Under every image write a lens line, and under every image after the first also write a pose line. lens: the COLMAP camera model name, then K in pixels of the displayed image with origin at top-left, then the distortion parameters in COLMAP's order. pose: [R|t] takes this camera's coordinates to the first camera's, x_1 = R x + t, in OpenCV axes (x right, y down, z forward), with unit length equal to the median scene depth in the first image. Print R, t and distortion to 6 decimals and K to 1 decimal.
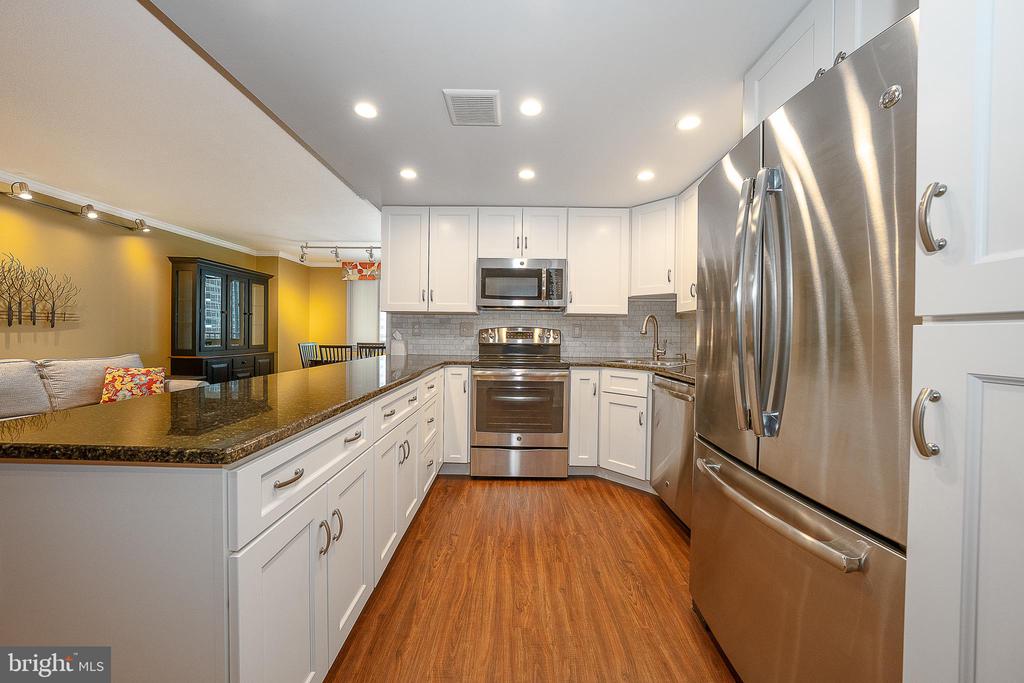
lens RADIAL K [[348.6, 0, 507.5], [0, 348.6, 339.4], [0, 0, 1]] dist [-0.016448, 0.002149]
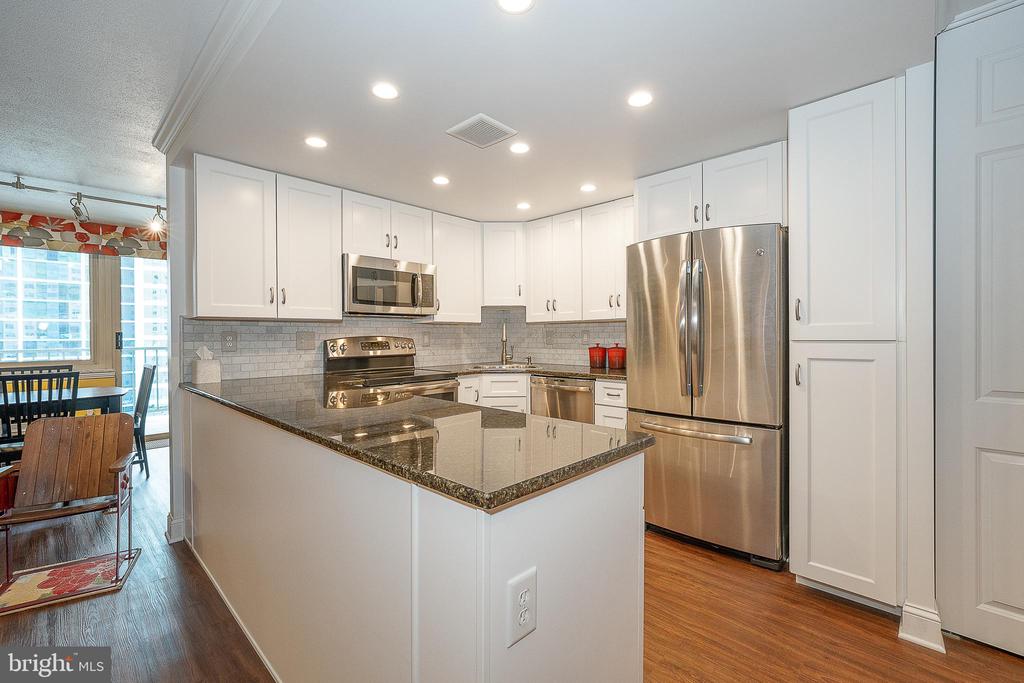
lens RADIAL K [[437.8, 0, 512.4], [0, 437.8, 337.0], [0, 0, 1]] dist [-0.001939, -0.000394]
pose [[0.676798, -0.020085, 0.735894, -0.583015], [0.027386, 0.999623, 0.002096, -0.029603], [-0.735659, 0.018735, 0.677093, 0.029207]]
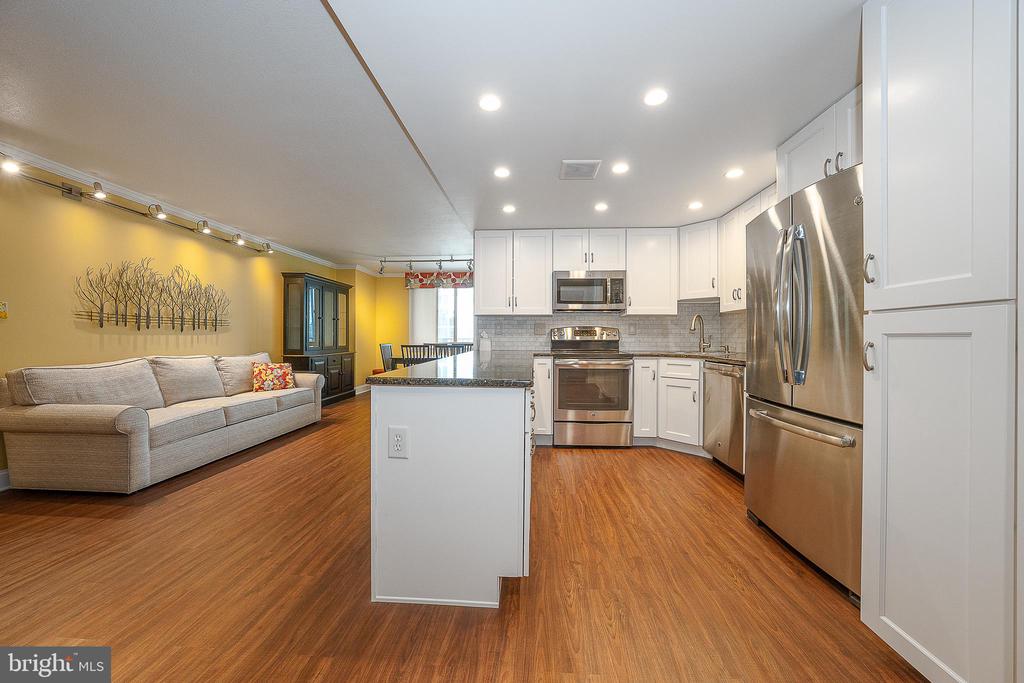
lens RADIAL K [[348.6, 0, 510.4], [0, 348.6, 339.2], [0, 0, 1]] dist [-0.016448, 0.002149]
pose [[0.998774, -0.011234, -0.048217, -0.183111], [0.010732, 0.999886, -0.010652, 0.021108], [0.048332, 0.010122, 0.998780, -0.243443]]
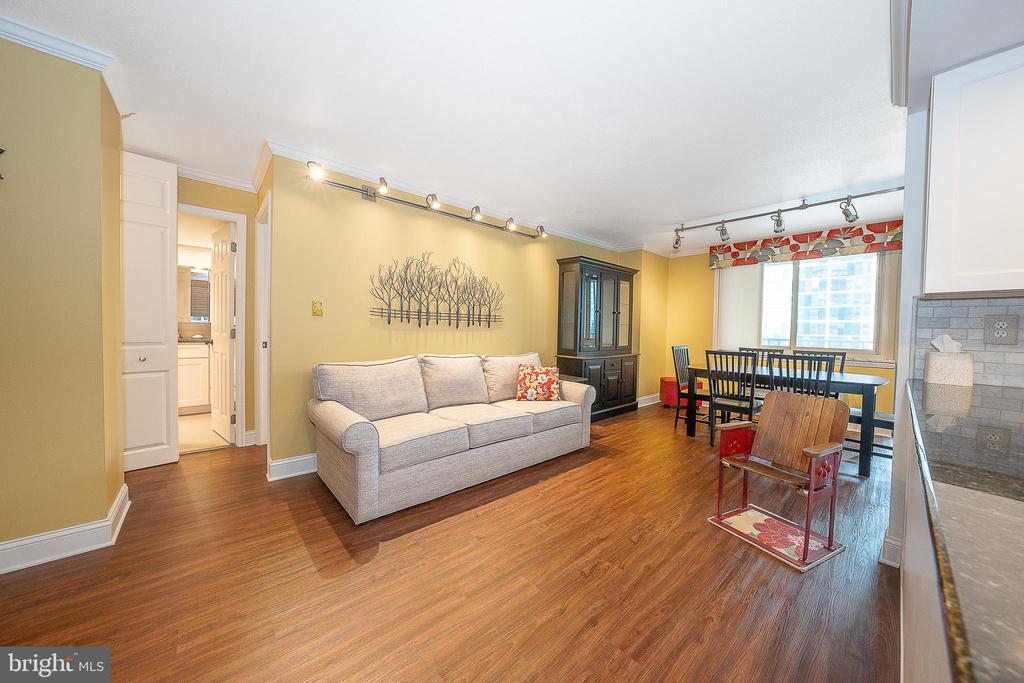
lens RADIAL K [[348.6, 0, 512.8], [0, 348.6, 336.1], [0, 0, 1]] dist [-0.016448, 0.002149]
pose [[0.674410, 0.015792, -0.738189, -0.411874], [-0.022523, 0.999746, 0.000810, -0.009326], [0.738014, 0.016080, 0.674594, 0.262333]]
